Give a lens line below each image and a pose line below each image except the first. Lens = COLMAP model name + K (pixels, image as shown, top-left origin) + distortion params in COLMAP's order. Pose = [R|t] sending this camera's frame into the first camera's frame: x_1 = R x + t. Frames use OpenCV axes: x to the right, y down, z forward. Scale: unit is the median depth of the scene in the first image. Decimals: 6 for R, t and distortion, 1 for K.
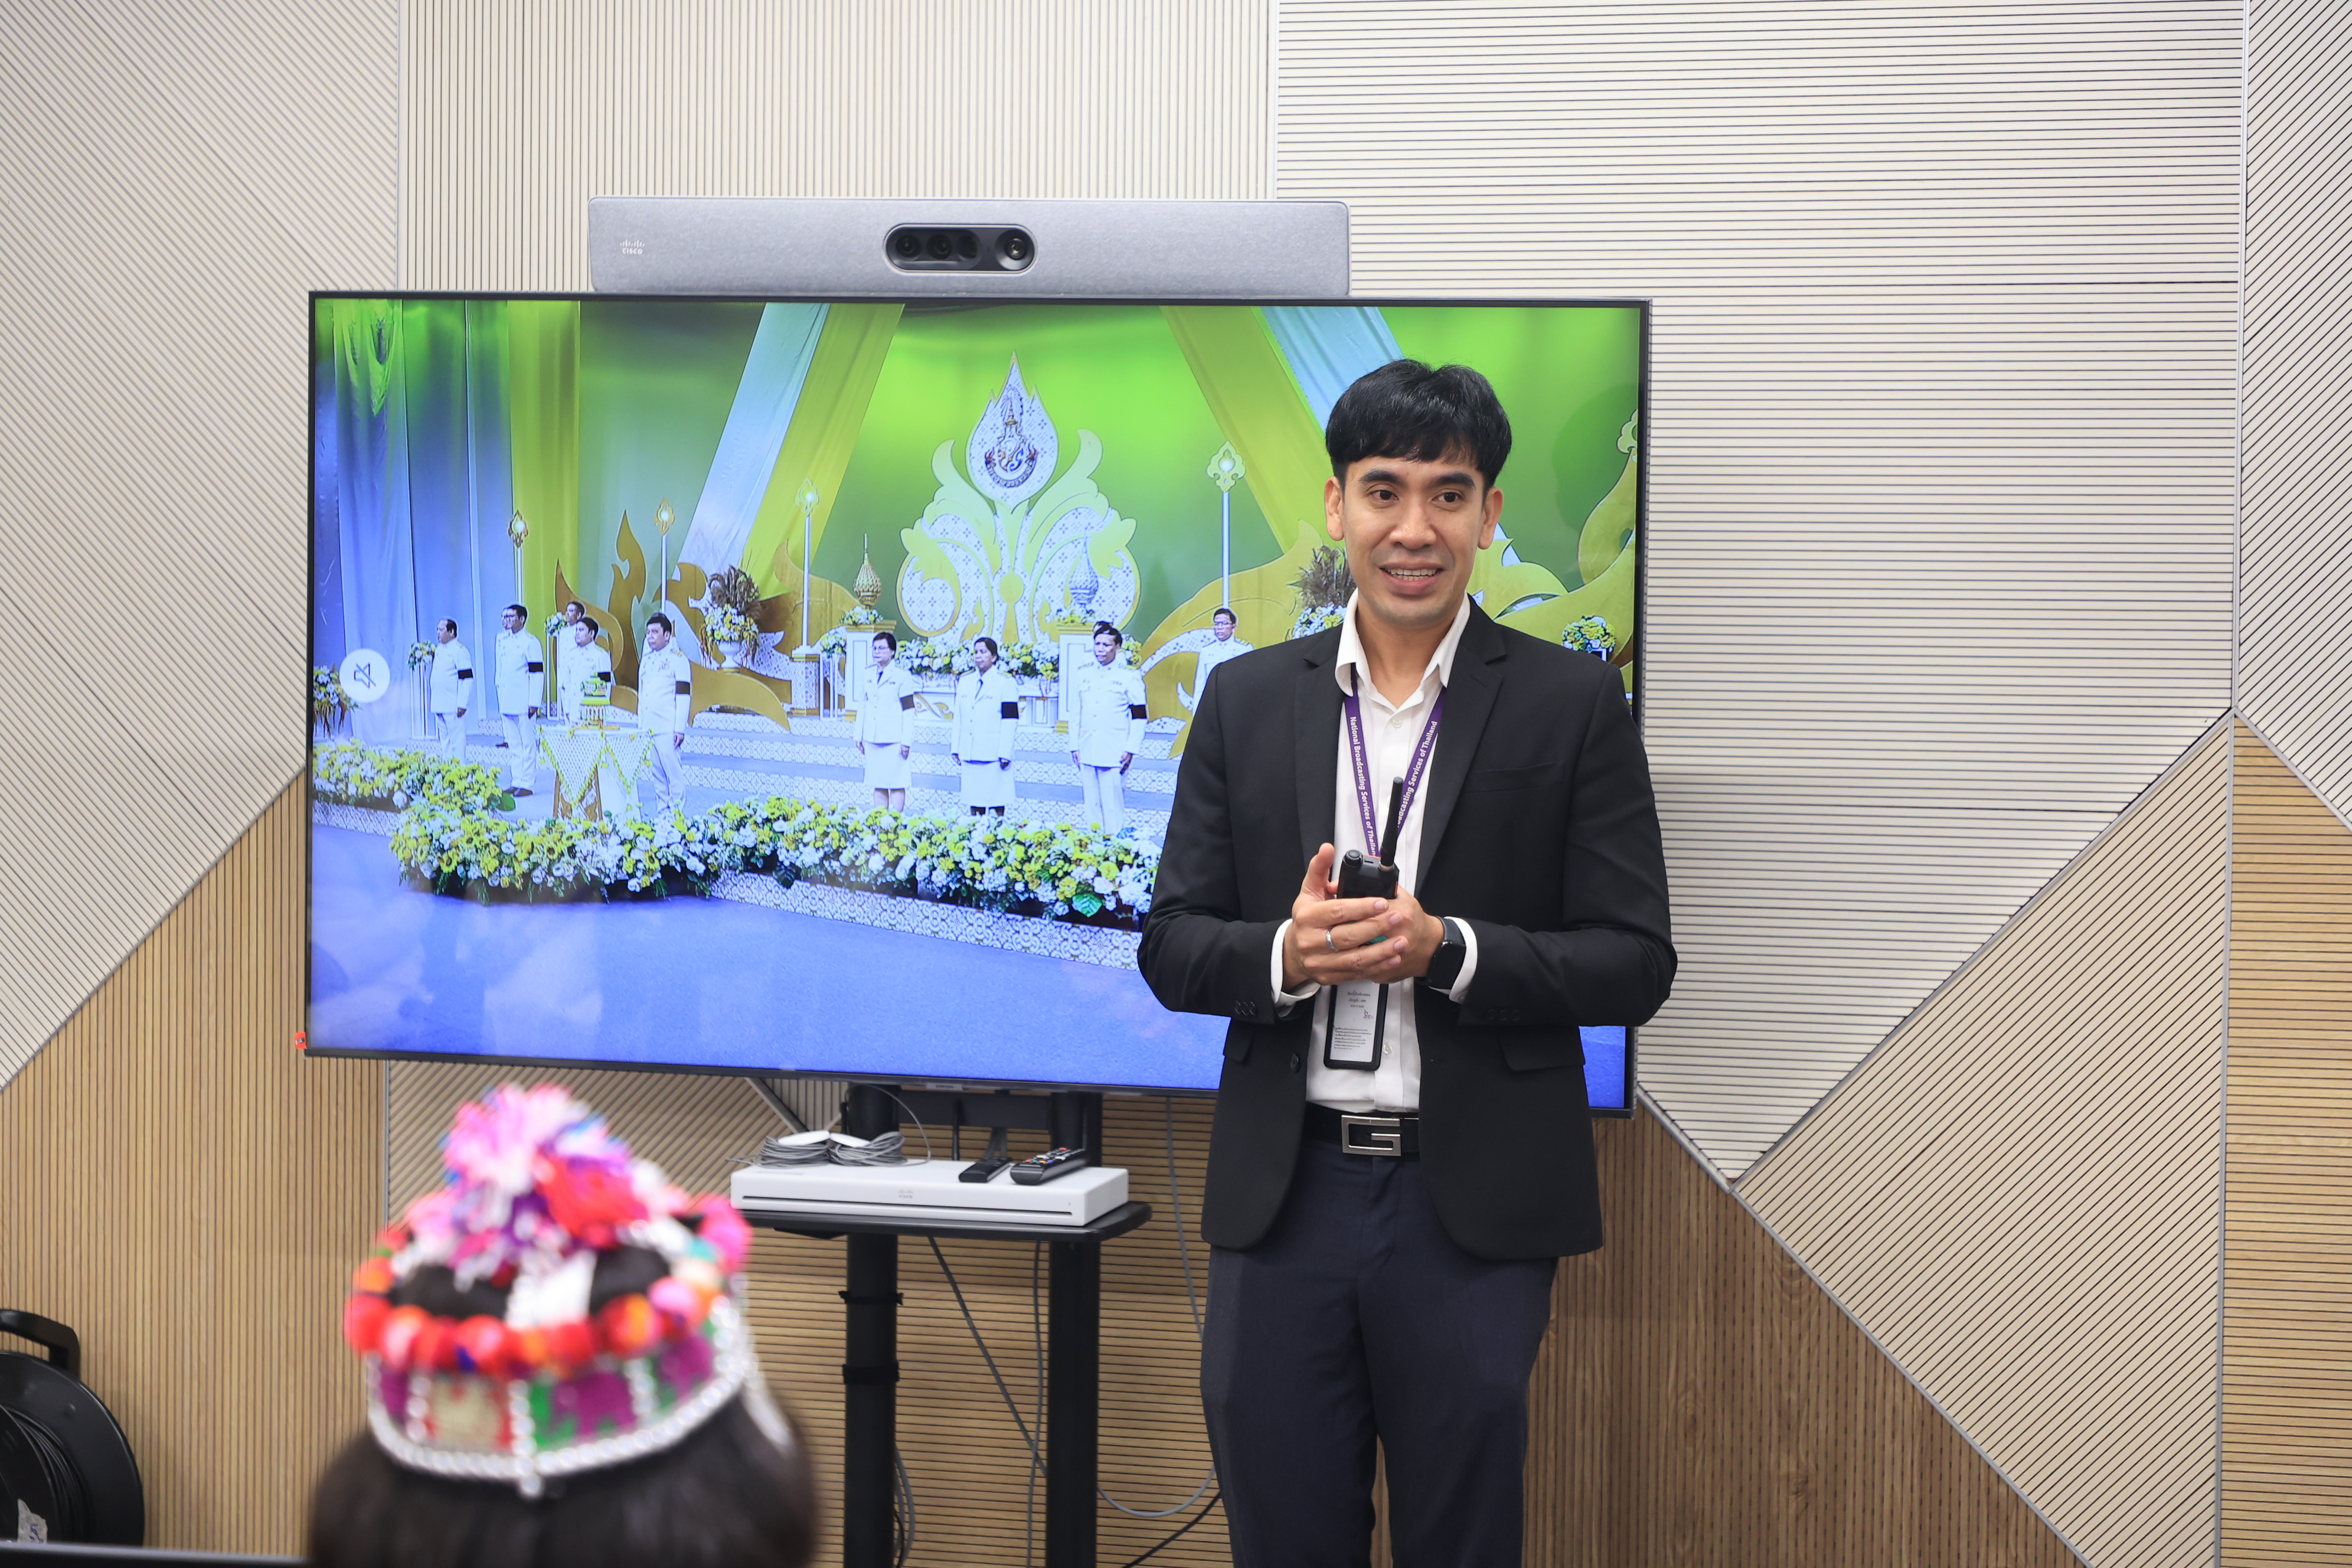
lens RADIAL K [[4823.4, 0, 1176.0], [0, 4823.4, 784.0], [0, 0, 1]] dist [0.036590, 0.172855]
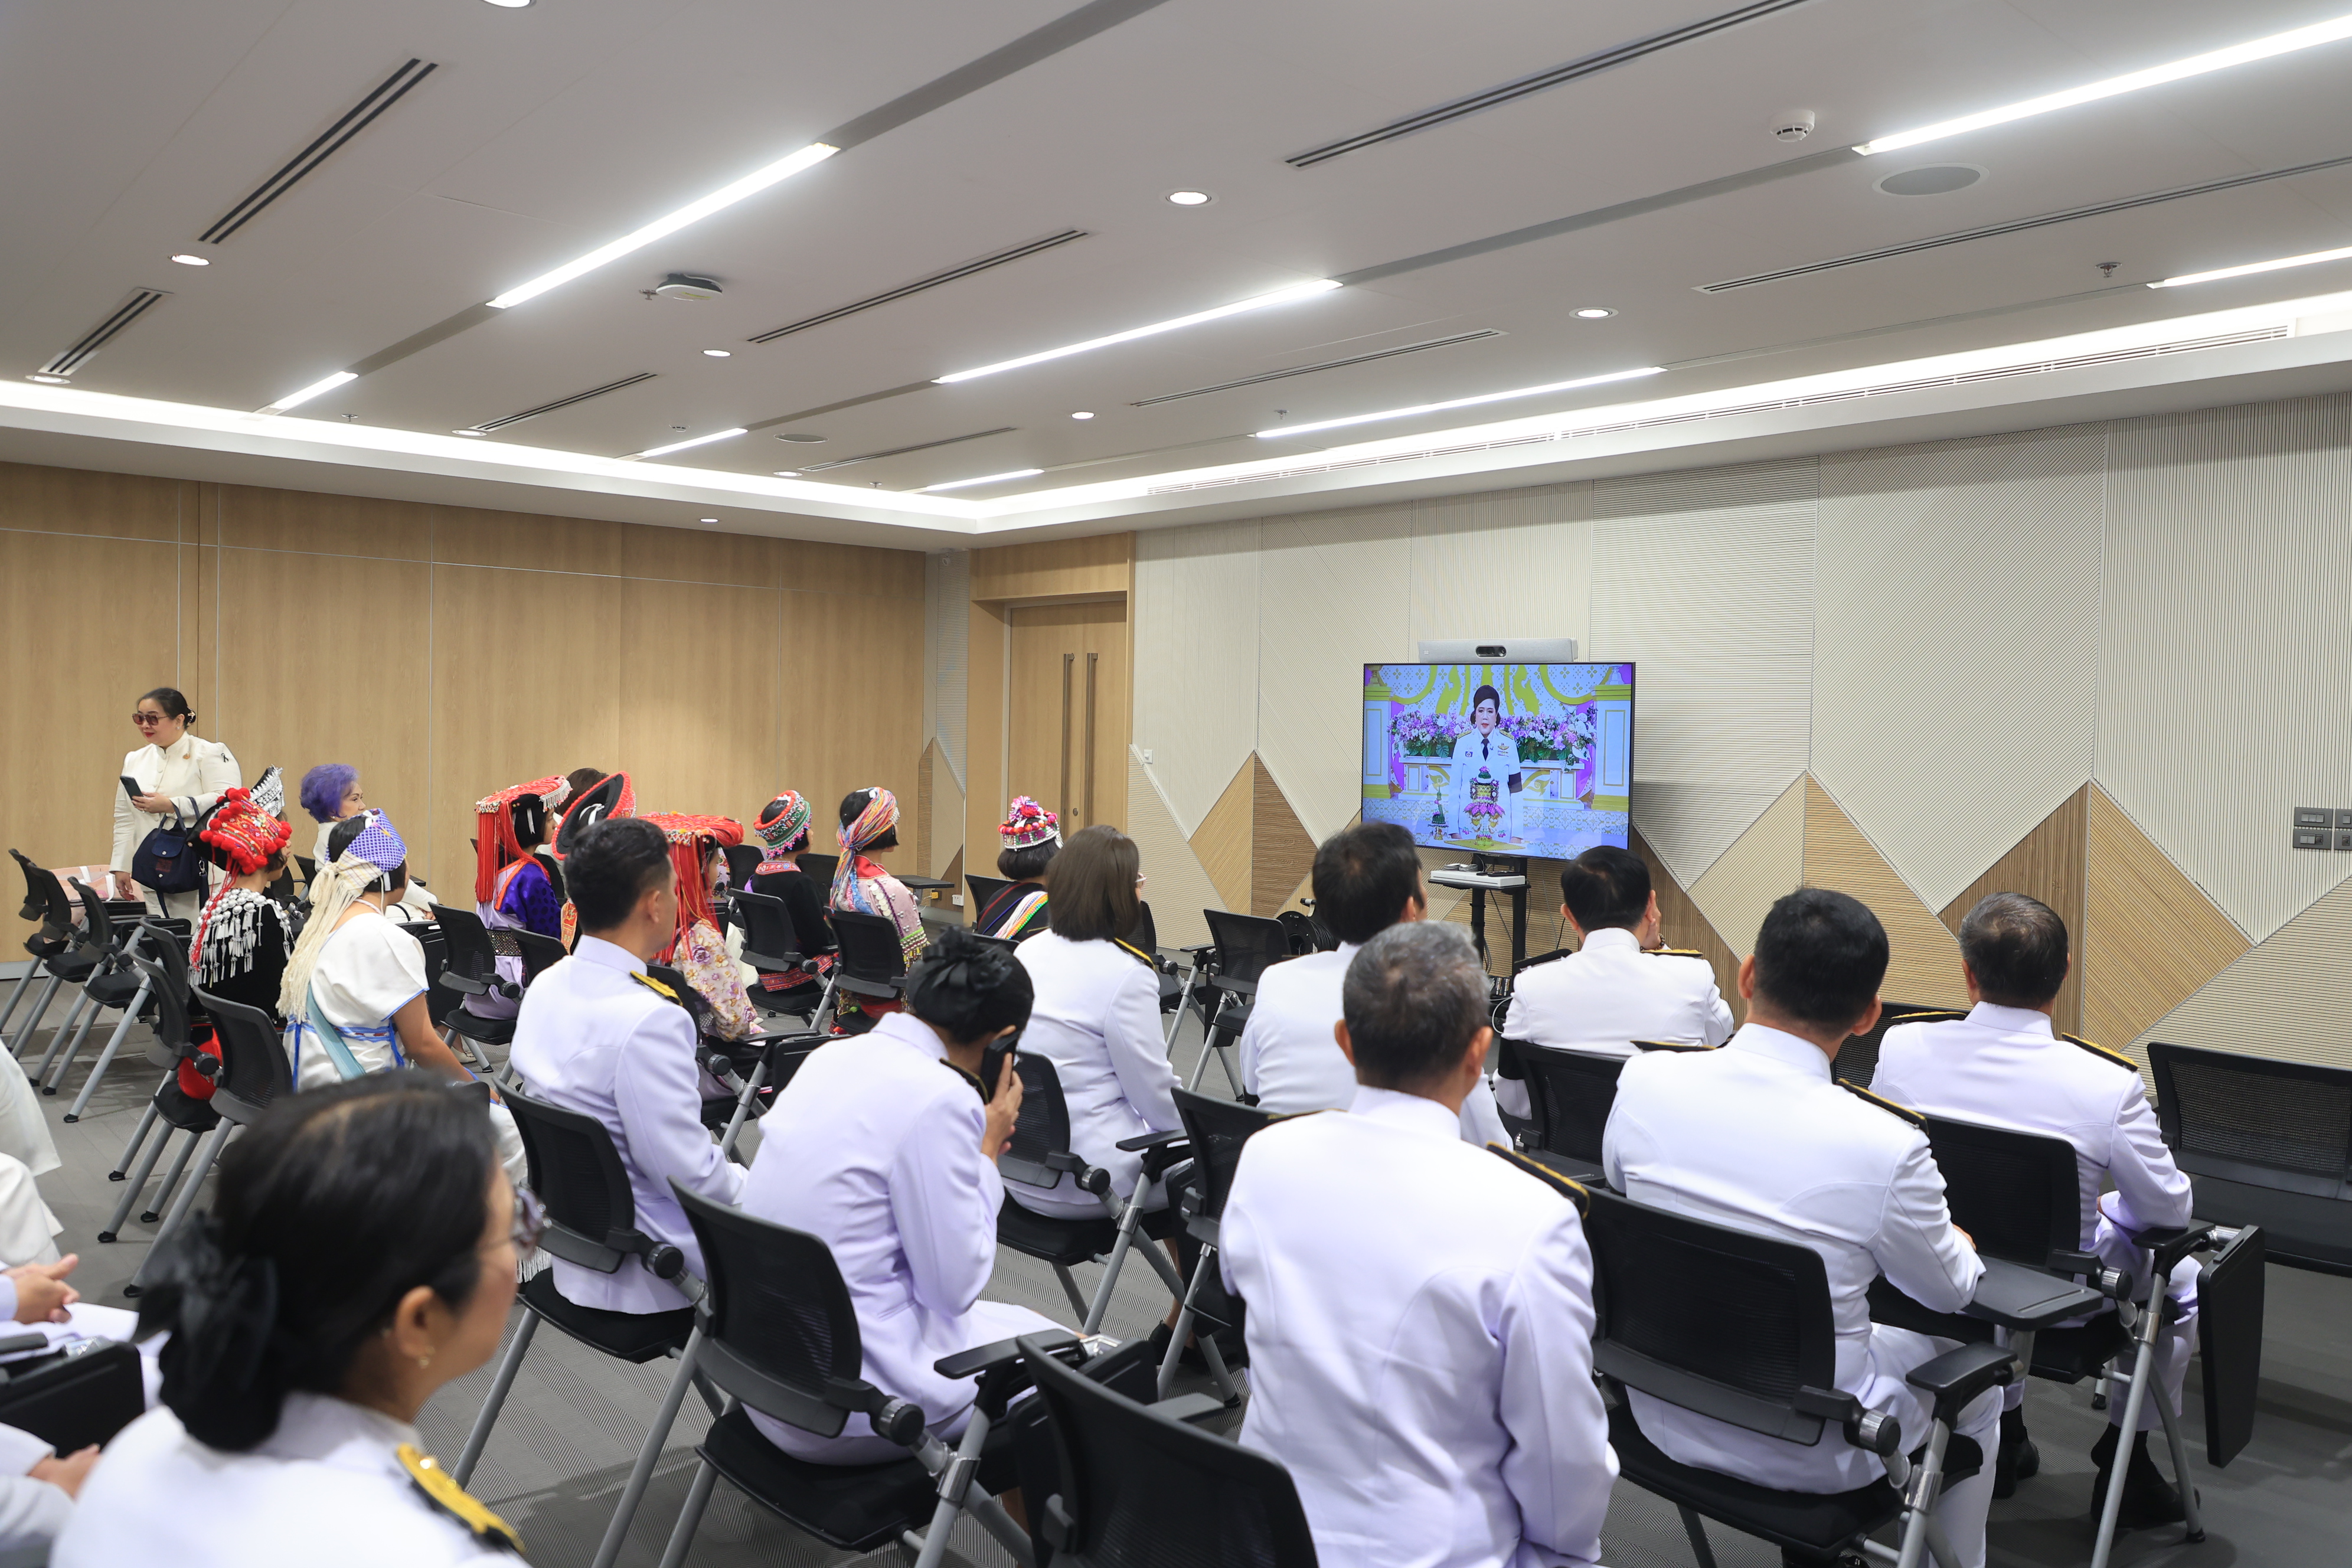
lens RADIAL K [[1721.7, 0, 1176.0], [0, 1721.7, 784.0], [0, 0, 1]] dist [0.001630, 0.001190]
pose [[0.827667, 0.025179, -0.560655, 0.563815], [-0.034321, 0.999394, -0.005784, 0.020391], [0.560169, 0.024029, 0.828029, -0.371702]]
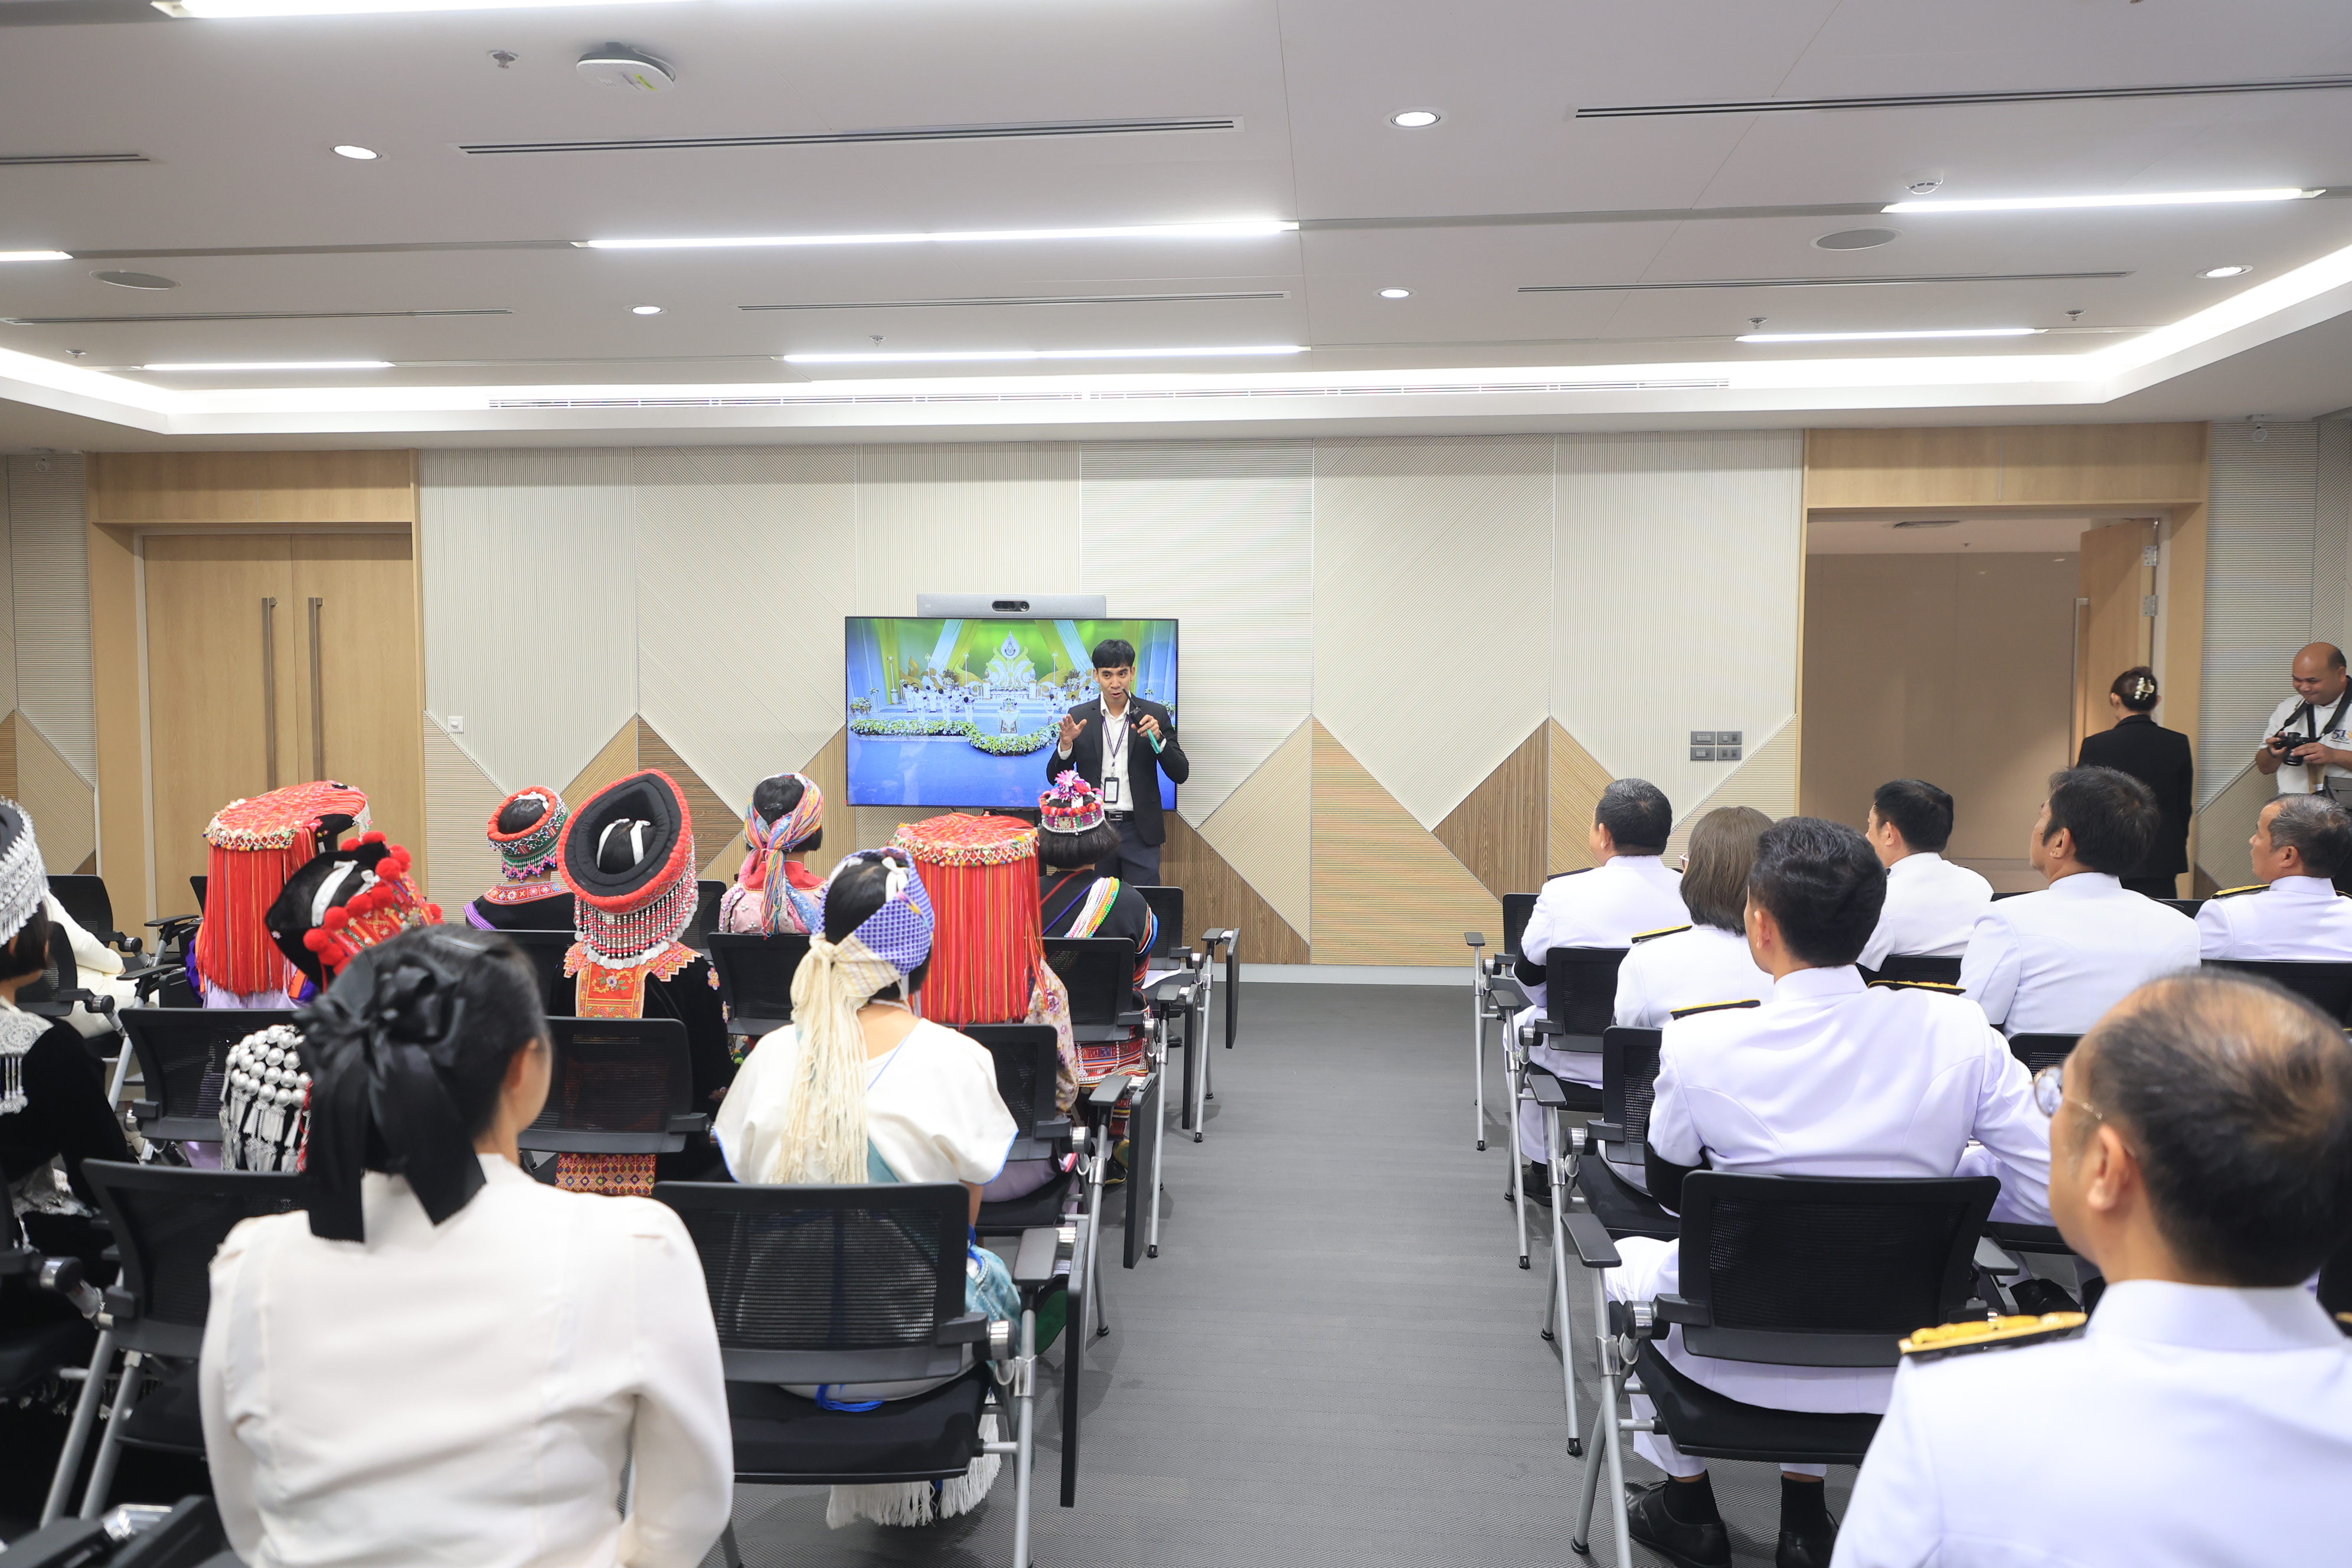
lens RADIAL K [[1612.1, 0, 1176.0], [0, 1612.1, 784.0], [0, 0, 1]] dist [0.008415, 0.000192]
pose [[0.987642, -0.017445, 0.155752, -0.123272], [0.014616, 0.999707, 0.019291, 0.016990], [-0.156043, -0.016776, 0.987608, -0.391493]]
